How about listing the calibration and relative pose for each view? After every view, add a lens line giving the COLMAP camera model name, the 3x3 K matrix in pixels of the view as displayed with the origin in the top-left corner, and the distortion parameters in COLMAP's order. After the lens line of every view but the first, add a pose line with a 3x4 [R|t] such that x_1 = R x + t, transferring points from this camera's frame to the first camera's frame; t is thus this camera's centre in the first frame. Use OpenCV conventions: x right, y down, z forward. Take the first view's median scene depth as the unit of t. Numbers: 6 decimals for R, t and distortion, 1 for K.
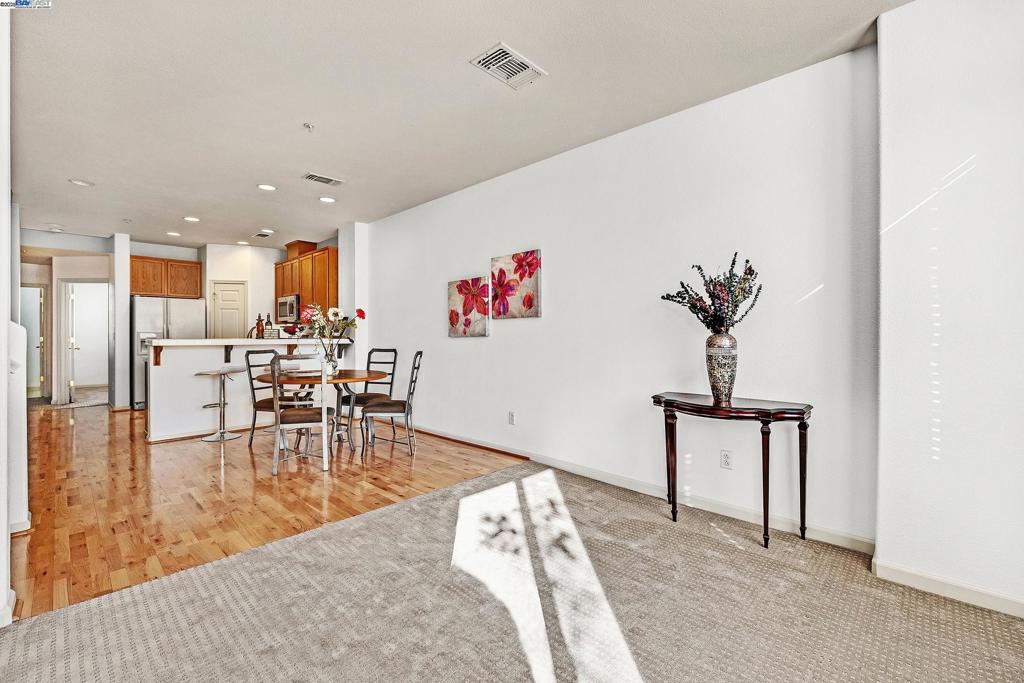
lens RADIAL K [[428.7, 0, 507.4], [0, 428.7, 341.4], [0, 0, 1]] dist [0.000052, 0.000308]
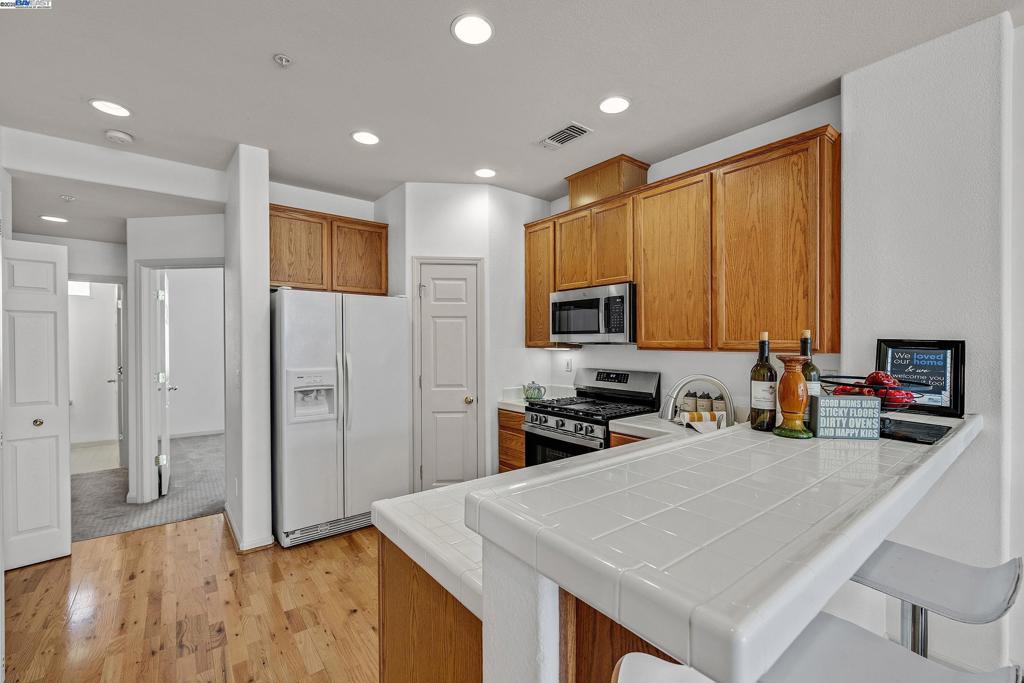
lens RADIAL K [[428.7, 0, 507.4], [0, 428.7, 341.4], [0, 0, 1]] dist [0.000052, 0.000308]
pose [[0.989562, -0.003142, -0.144071, -0.532186], [0.001995, 0.999965, -0.008106, -0.046960], [0.144092, 0.007734, 0.989534, 0.558326]]
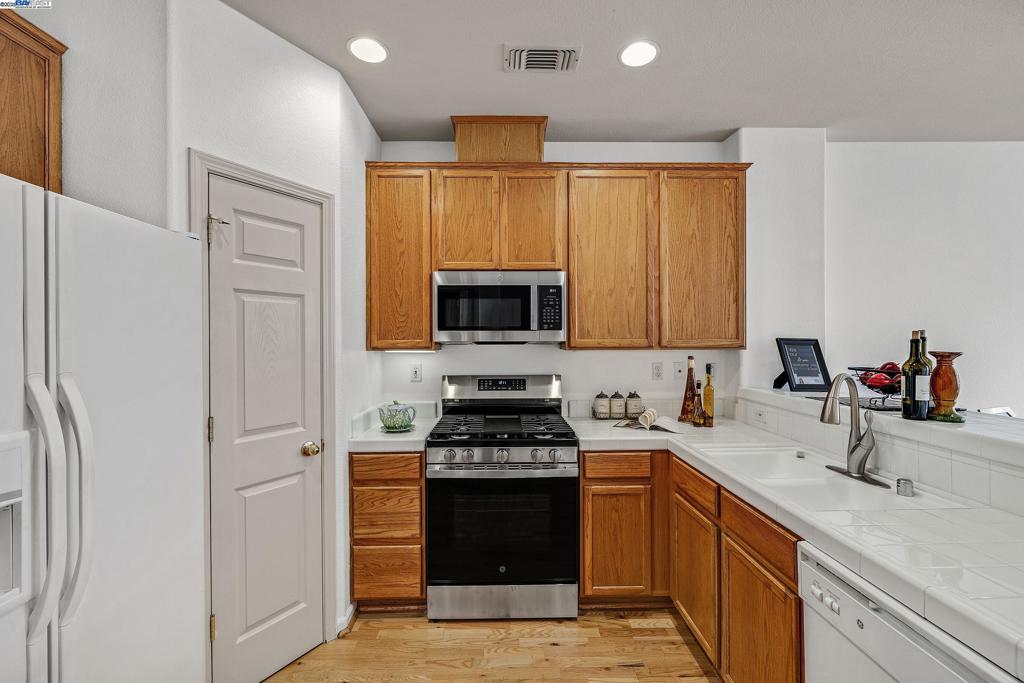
lens RADIAL K [[428.7, 0, 507.4], [0, 428.7, 341.4], [0, 0, 1]] dist [0.000052, 0.000308]
pose [[0.712180, -0.006711, 0.701964, -0.767827], [0.011129, 0.999937, -0.001731, -0.049306], [-0.701908, 0.009044, 0.712210, 0.779277]]
